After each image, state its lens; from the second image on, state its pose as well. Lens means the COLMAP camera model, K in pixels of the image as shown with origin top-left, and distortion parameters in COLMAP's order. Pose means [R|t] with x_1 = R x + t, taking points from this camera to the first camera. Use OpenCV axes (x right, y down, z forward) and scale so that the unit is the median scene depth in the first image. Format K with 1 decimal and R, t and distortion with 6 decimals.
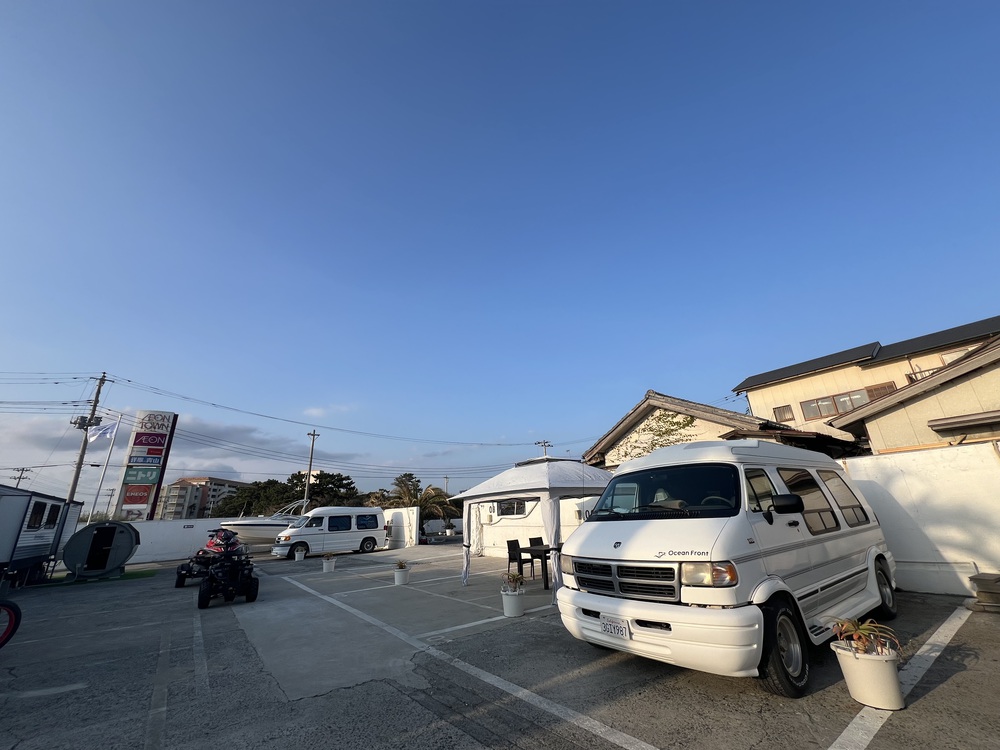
lens RADIAL K [[395.3, 0, 500.0], [0, 395.3, 375.0], [0, 0, 1]] dist [-0.000484, -0.000229]
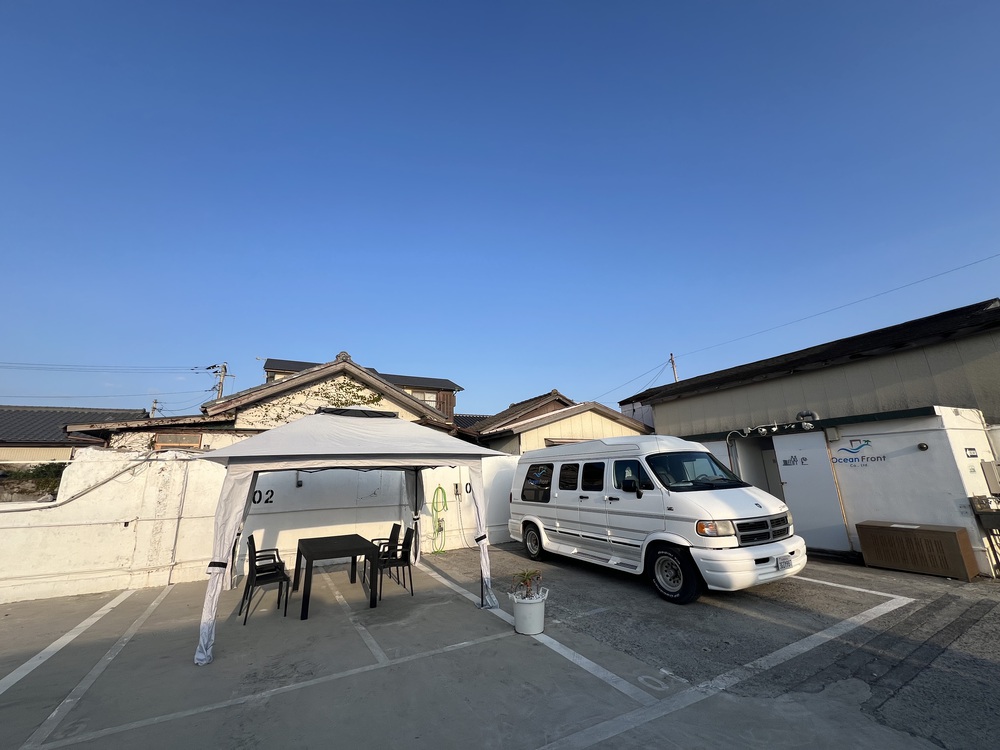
lens RADIAL K [[395.3, 0, 500.0], [0, 395.3, 375.0], [0, 0, 1]] dist [-0.000484, -0.000229]
pose [[0.146992, 0.284912, 0.947216, -1.027398], [-0.307550, 0.923317, -0.229997, 0.499034], [-0.940110, -0.257509, 0.223345, 1.366247]]
